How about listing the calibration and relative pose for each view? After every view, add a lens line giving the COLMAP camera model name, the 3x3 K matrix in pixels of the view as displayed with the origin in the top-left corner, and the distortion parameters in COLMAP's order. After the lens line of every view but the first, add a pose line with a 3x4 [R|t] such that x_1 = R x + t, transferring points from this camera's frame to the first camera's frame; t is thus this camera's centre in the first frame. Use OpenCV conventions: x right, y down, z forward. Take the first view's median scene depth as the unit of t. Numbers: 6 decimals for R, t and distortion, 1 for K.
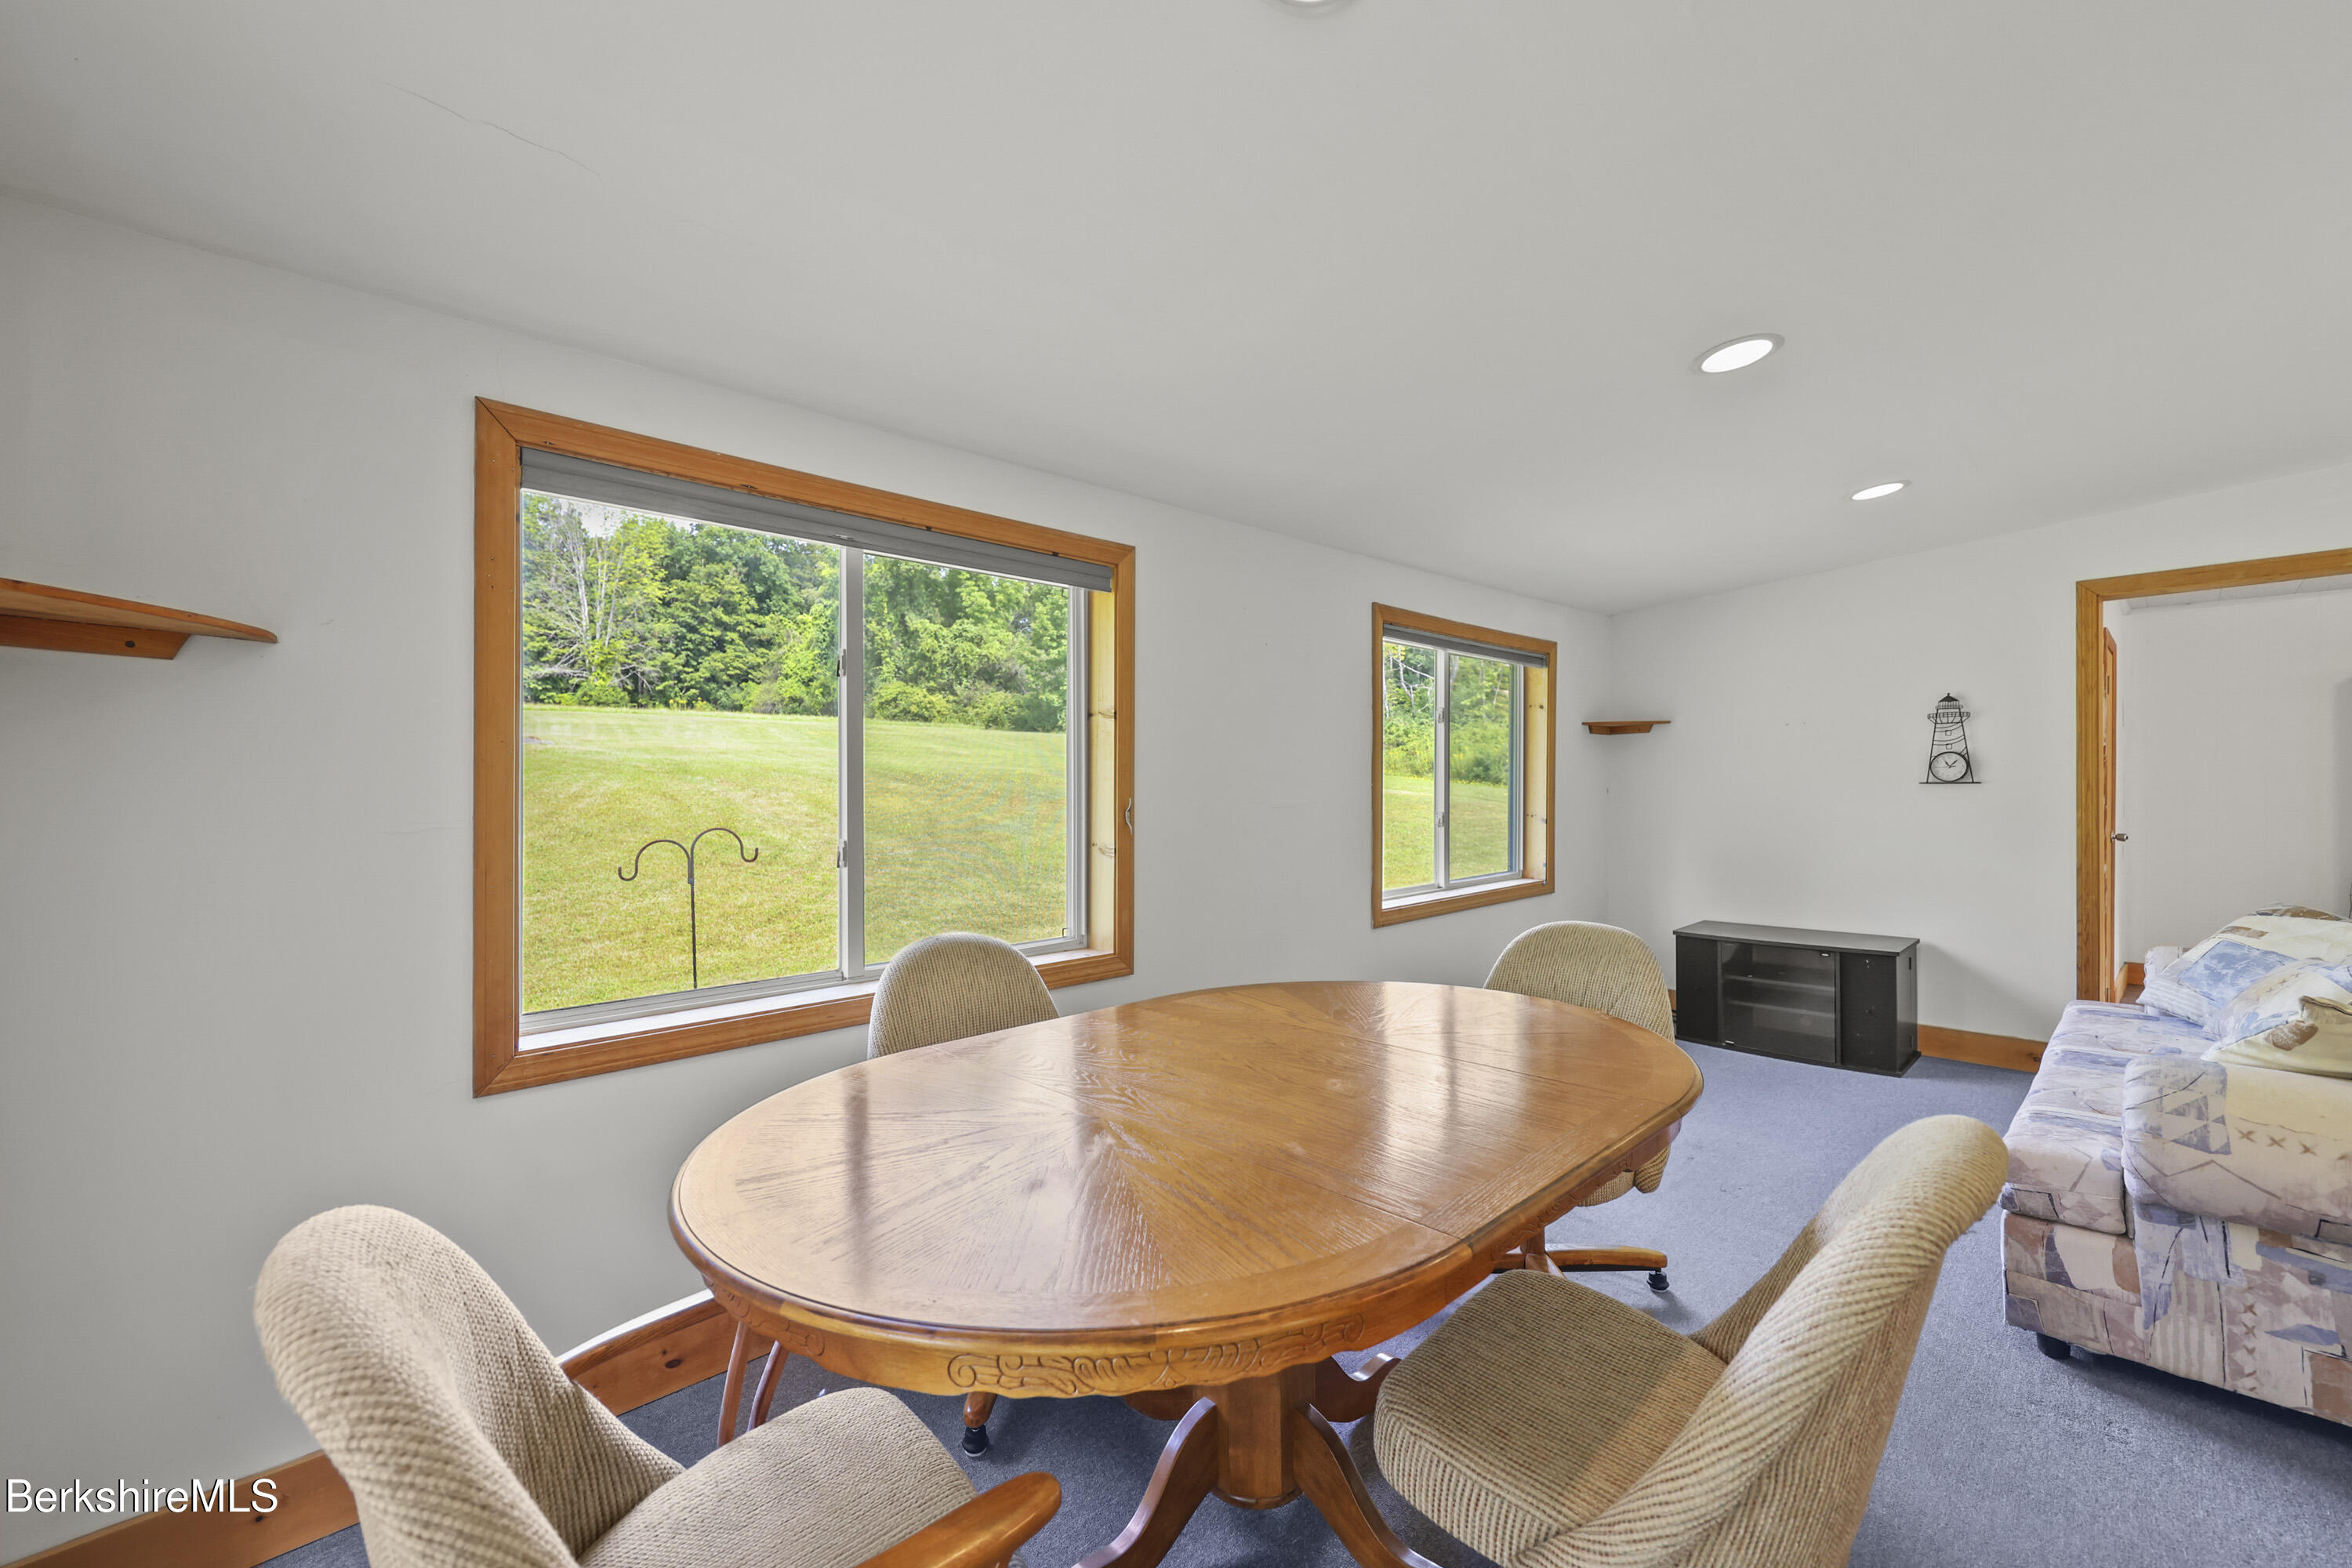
lens RADIAL K [[948.2, 0, 1190.8], [0, 948.2, 781.8], [0, 0, 1]] dist [-0.000085, -0.000498]
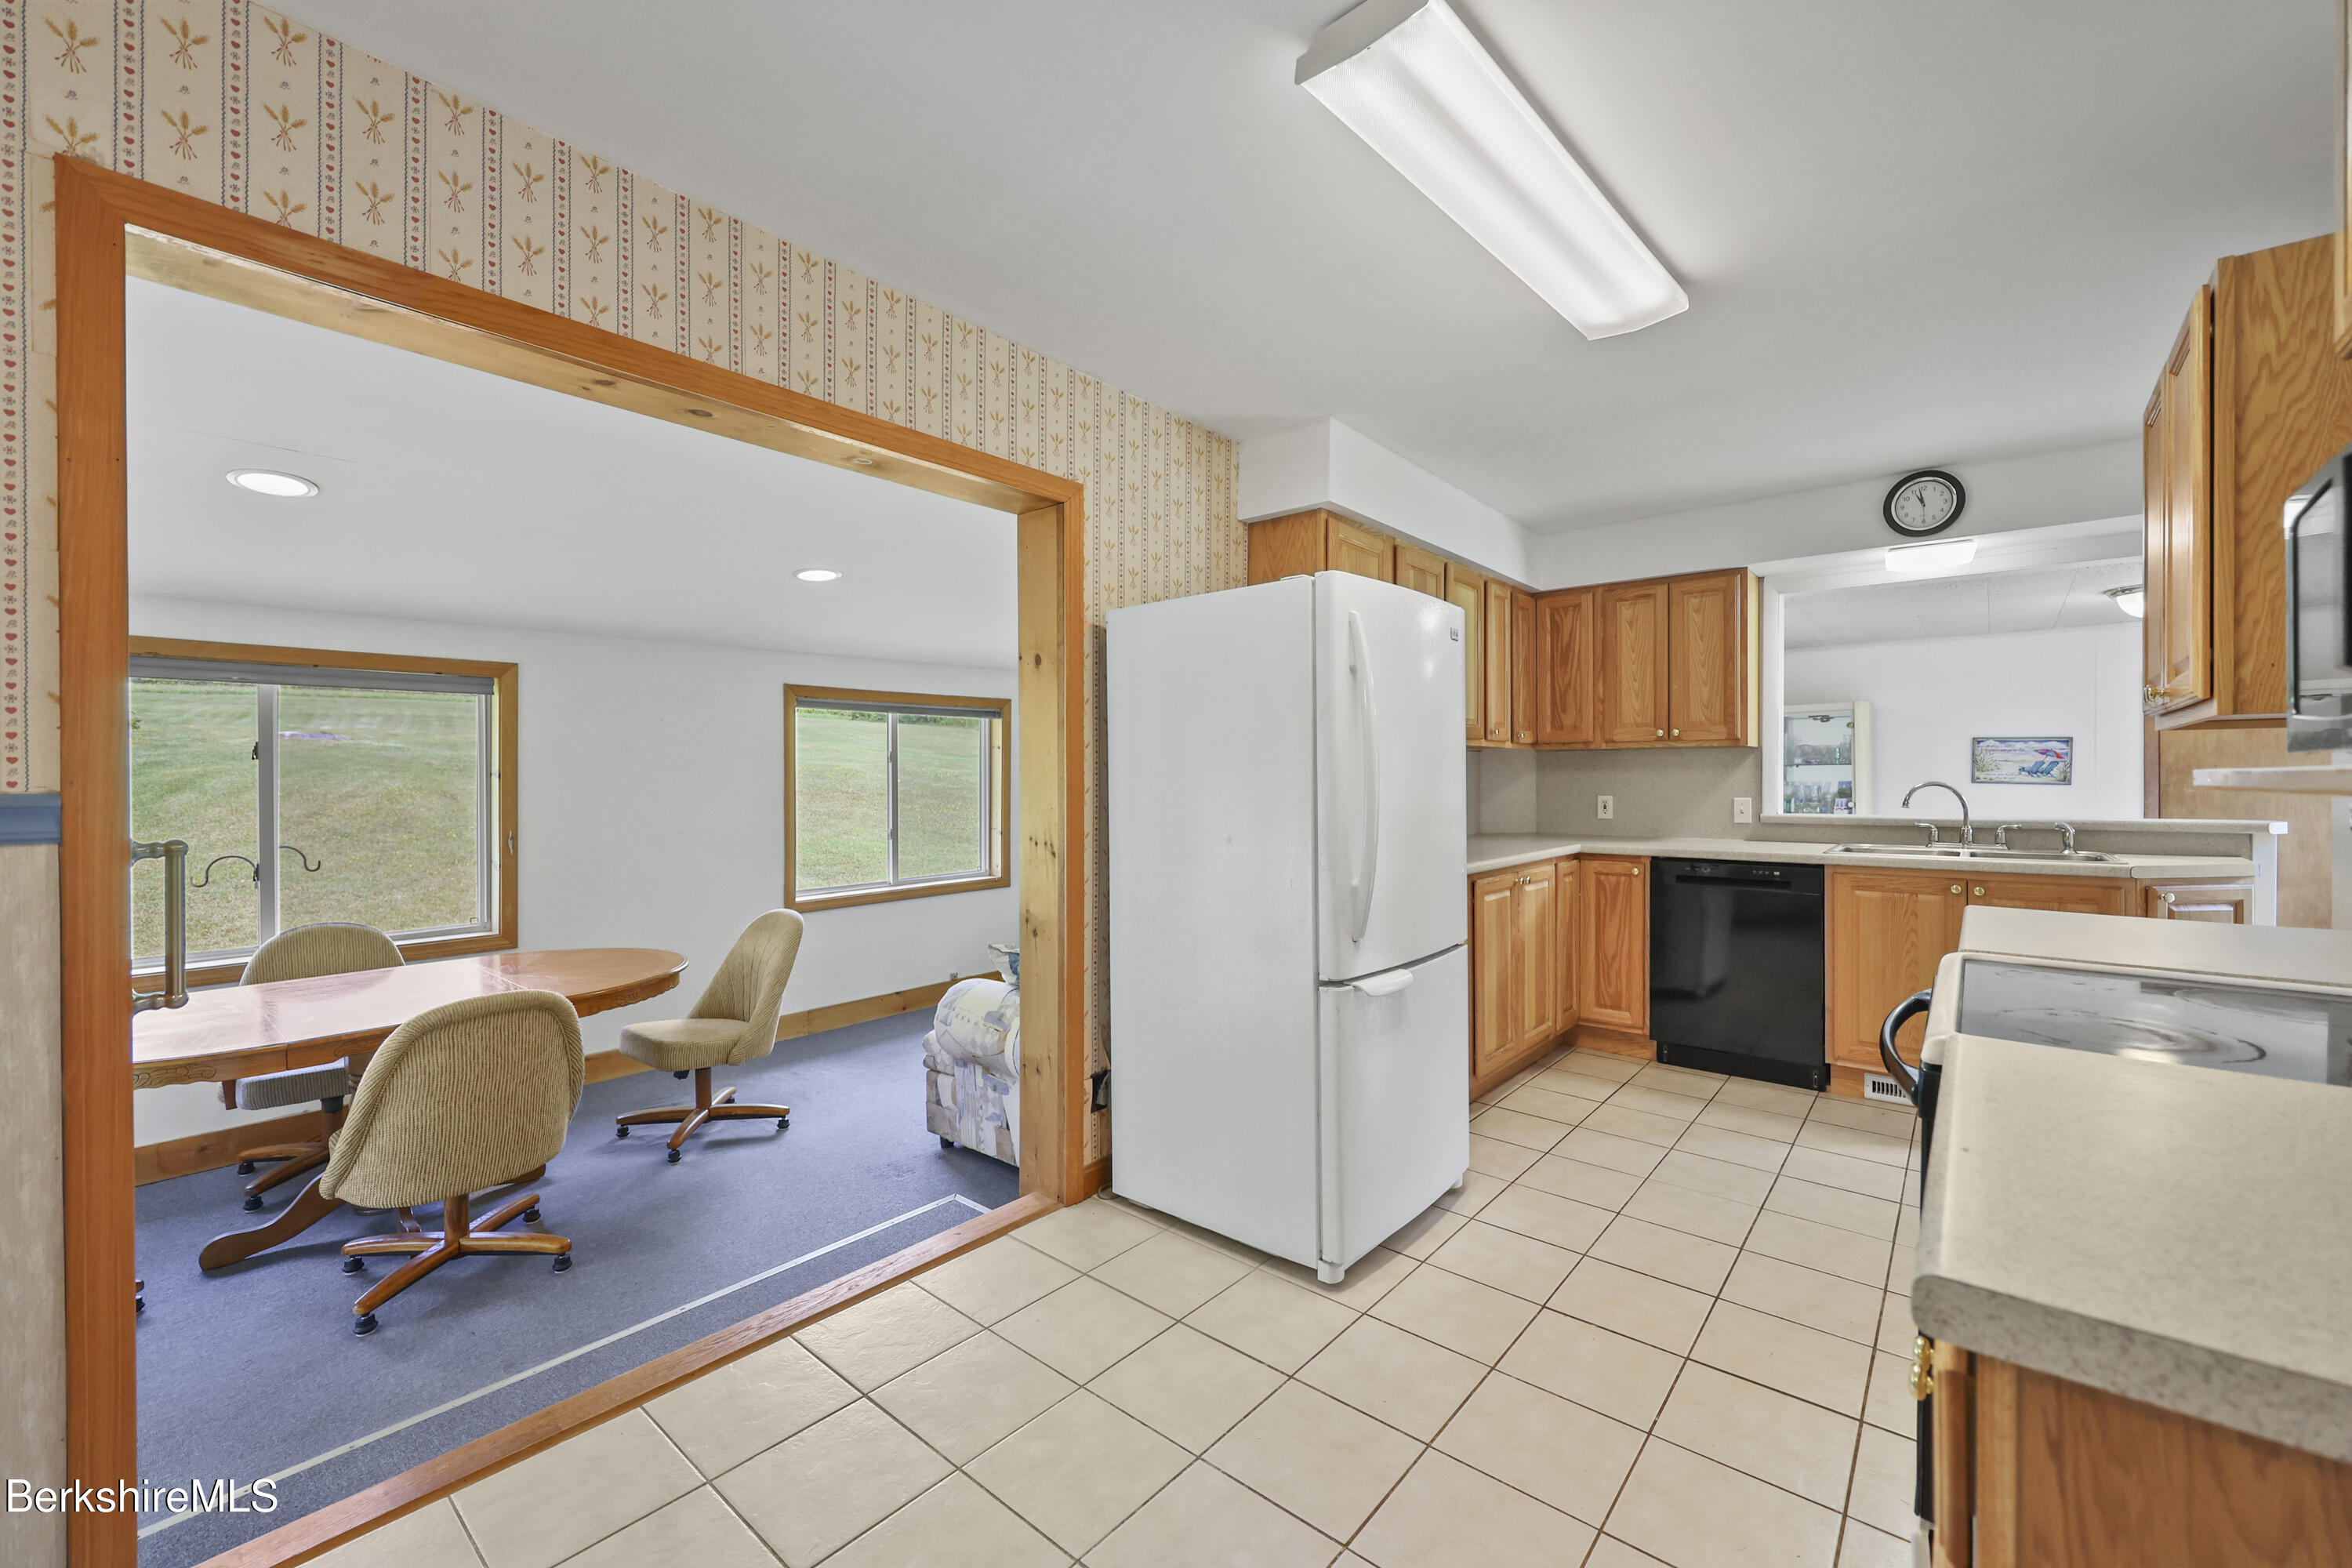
lens RADIAL K [[948.2, 0, 1181.8], [0, 948.2, 782.4], [0, 0, 1]] dist [-0.000085, -0.000498]
pose [[0.994978, -0.003330, 0.100037, 0.961133], [0.001768, 0.999875, 0.015697, -0.095896], [-0.100077, -0.015441, 0.994860, -0.681366]]
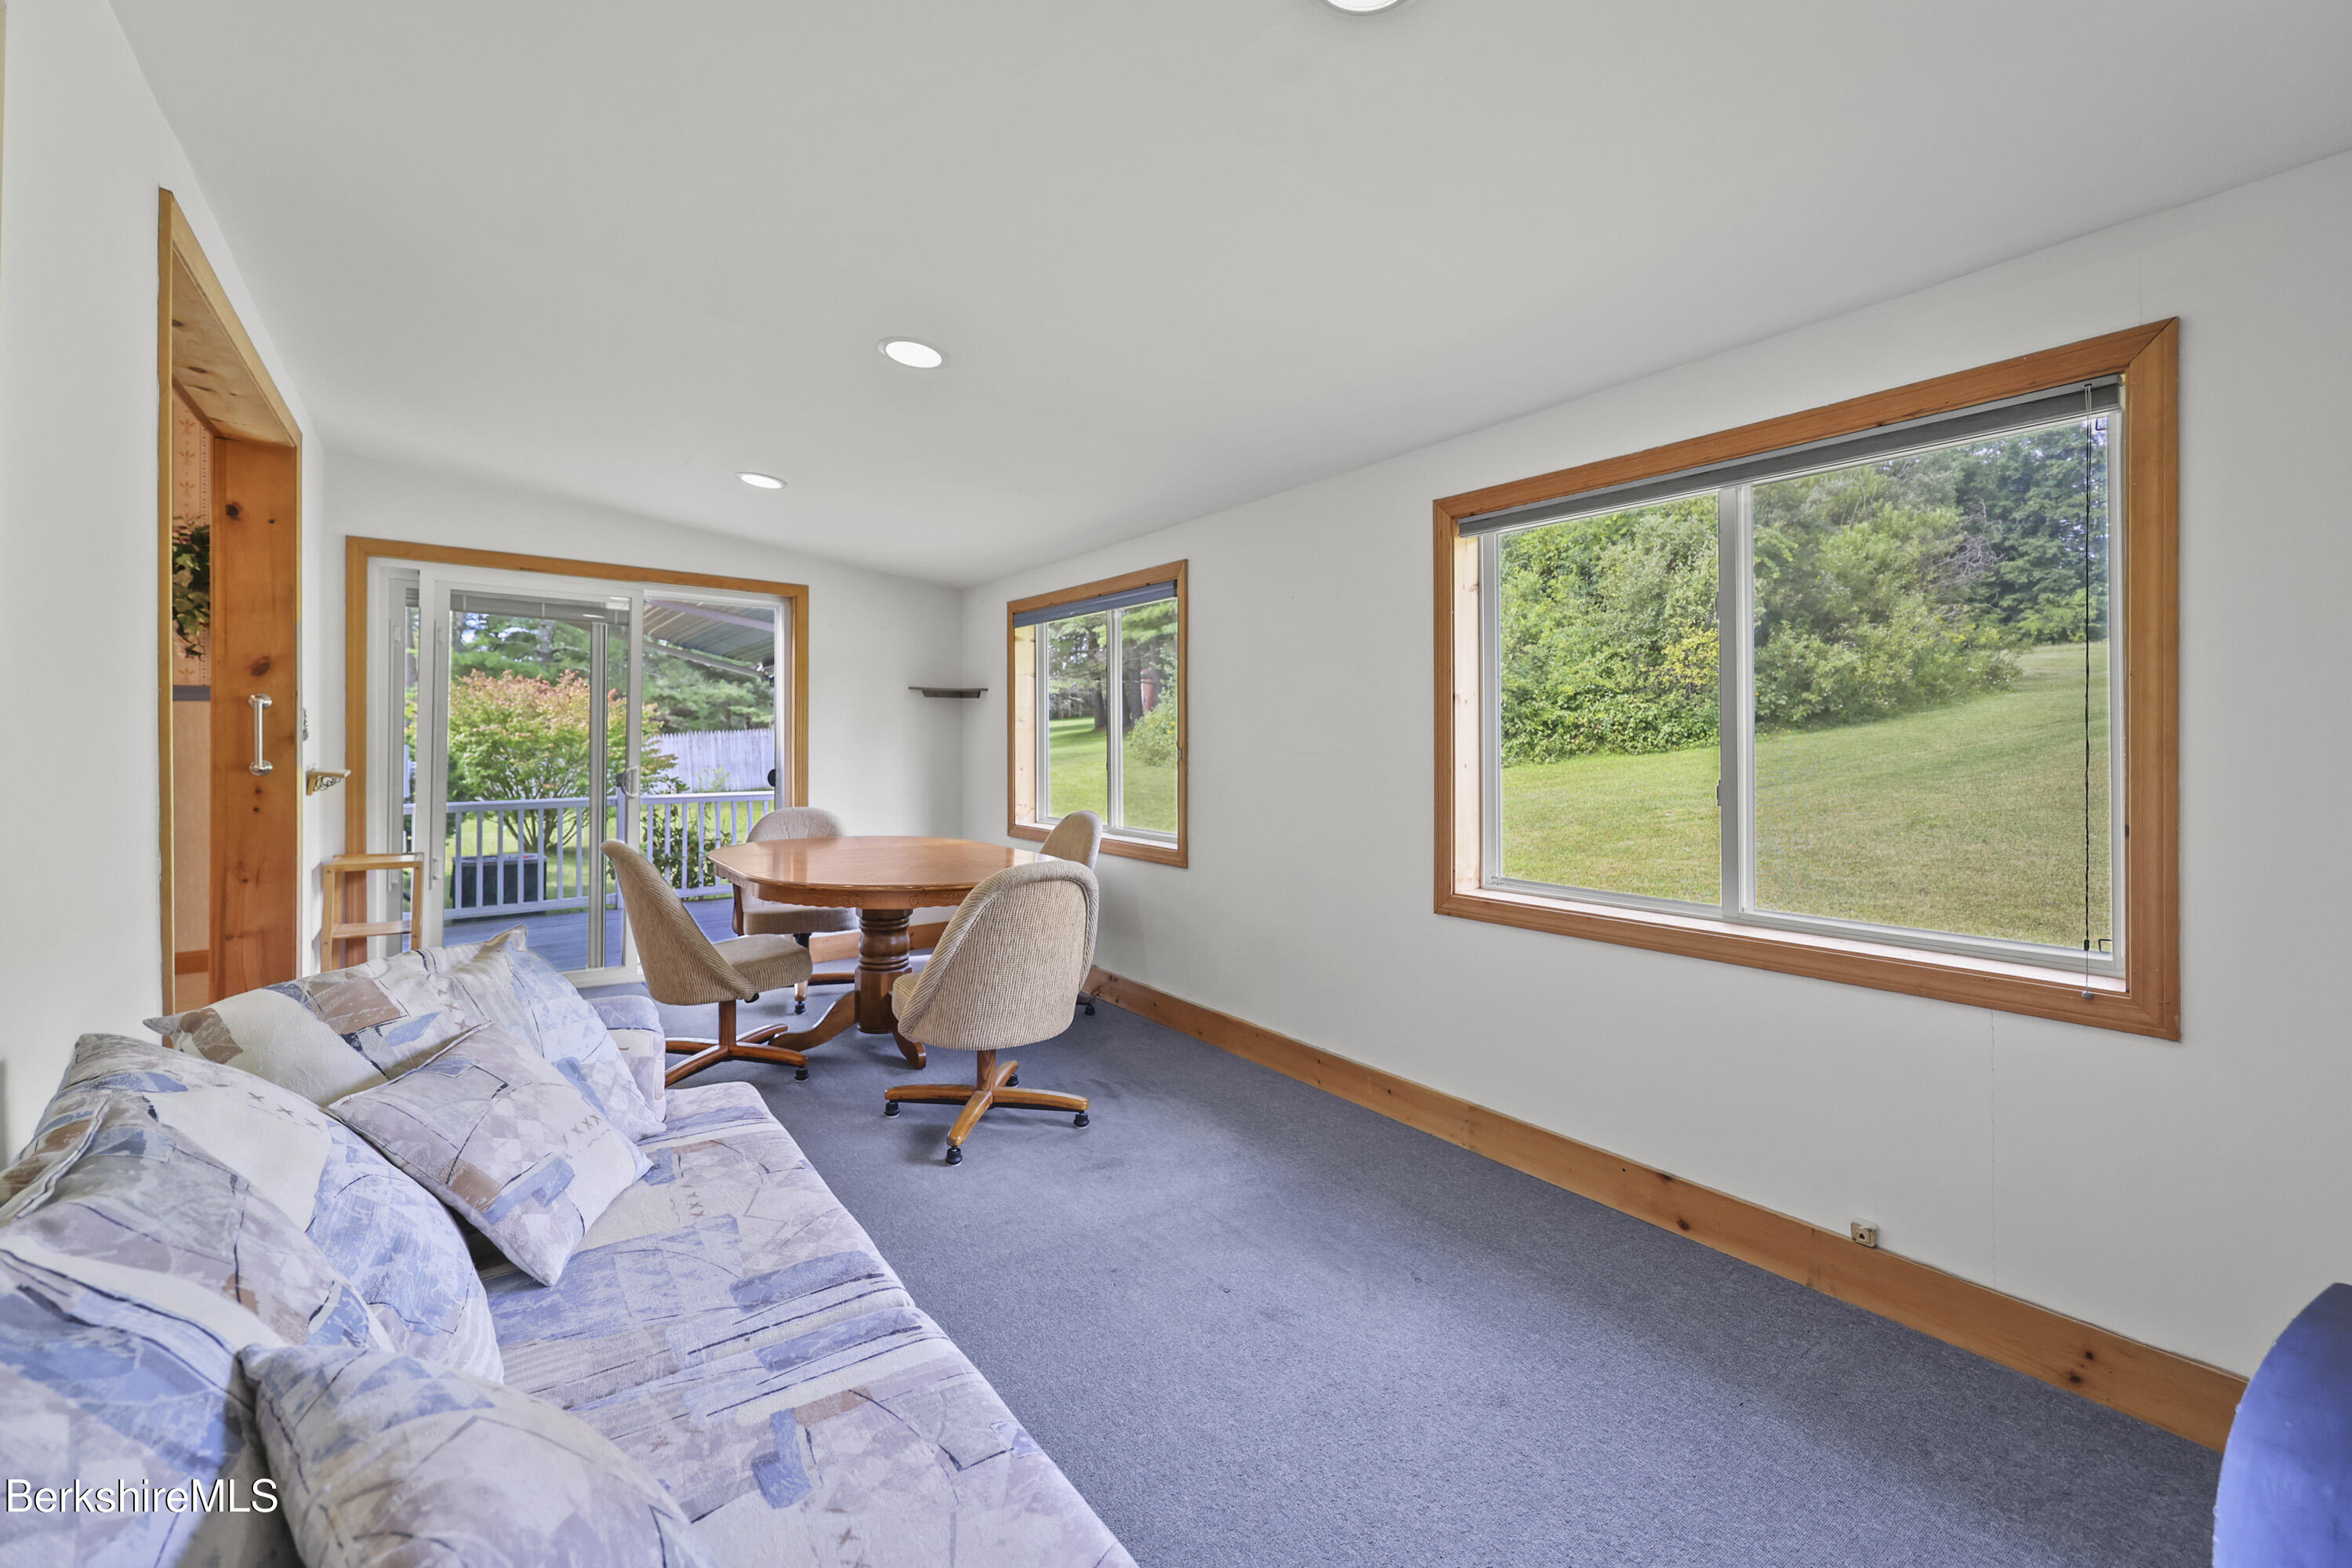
lens RADIAL K [[948.2, 0, 1189.6], [0, 948.2, 732.7], [0, 0, 1]] dist [-0.000085, -0.000498]
pose [[-0.104327, -0.000763, -0.994543, 1.490459], [0.002271, 0.999997, -0.001005, 0.004221], [0.994540, -0.002364, -0.104325, 1.325926]]
